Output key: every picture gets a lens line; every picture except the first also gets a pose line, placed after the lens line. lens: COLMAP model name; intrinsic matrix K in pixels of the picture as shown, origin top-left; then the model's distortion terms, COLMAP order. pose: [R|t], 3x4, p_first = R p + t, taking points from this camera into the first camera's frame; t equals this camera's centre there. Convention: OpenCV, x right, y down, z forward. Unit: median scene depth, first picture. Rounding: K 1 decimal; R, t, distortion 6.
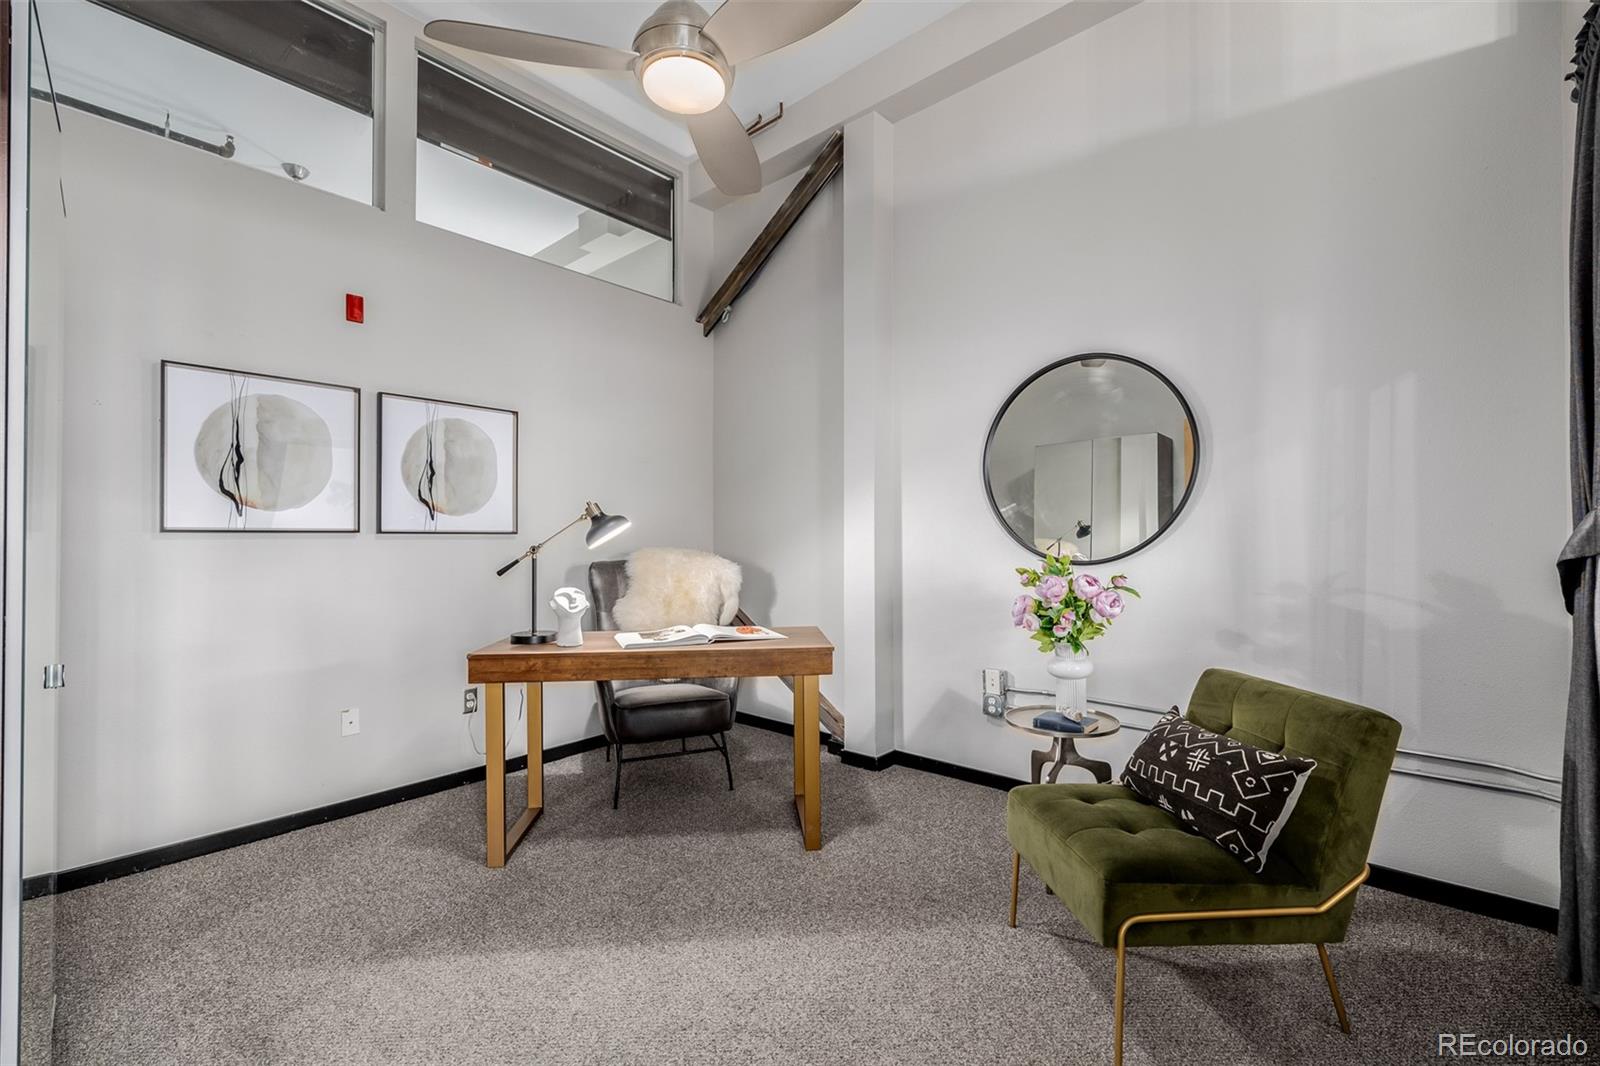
lens RADIAL K [[679.0, 0, 800.0], [0, 679.0, 533.0], [0, 0, 1]] dist [0.001616, 0.000187]
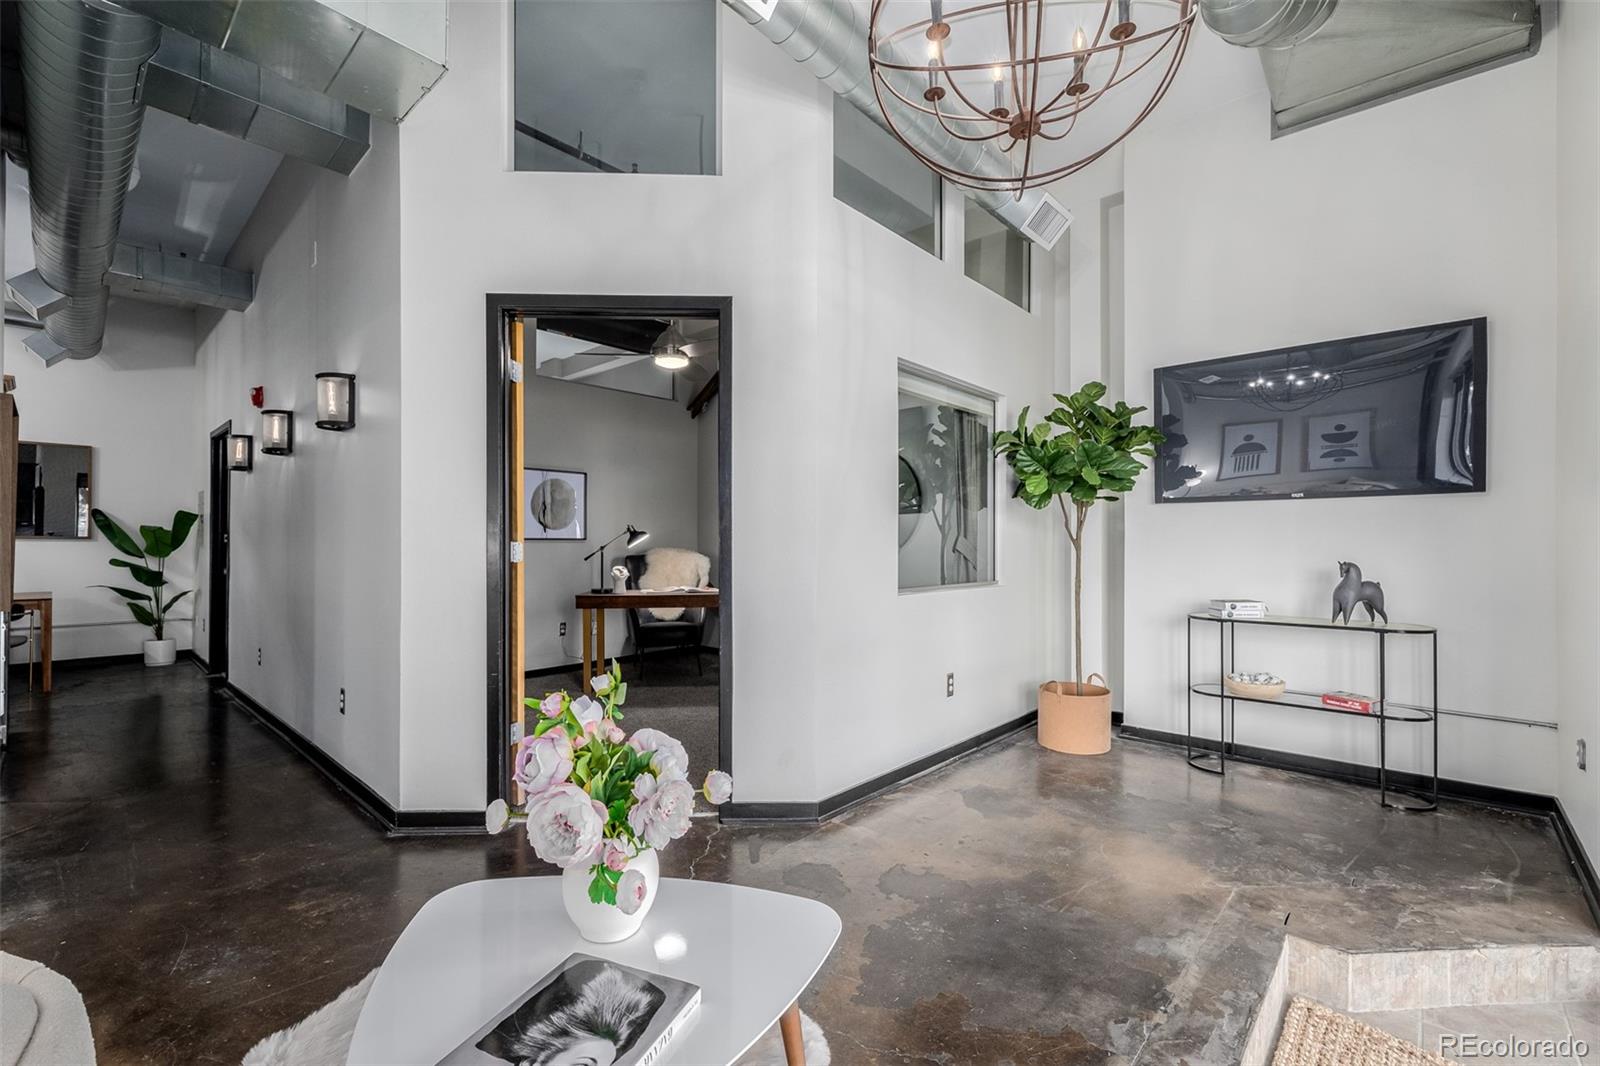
lens RADIAL K [[679.0, 0, 800.0], [0, 679.0, 533.0], [0, 0, 1]] dist [0.001616, 0.000187]
pose [[0.999927, 0.002363, -0.011879, 0.211095], [-0.002390, 0.999995, -0.002276, -0.016035], [0.011873, 0.002304, 0.999927, -0.952809]]
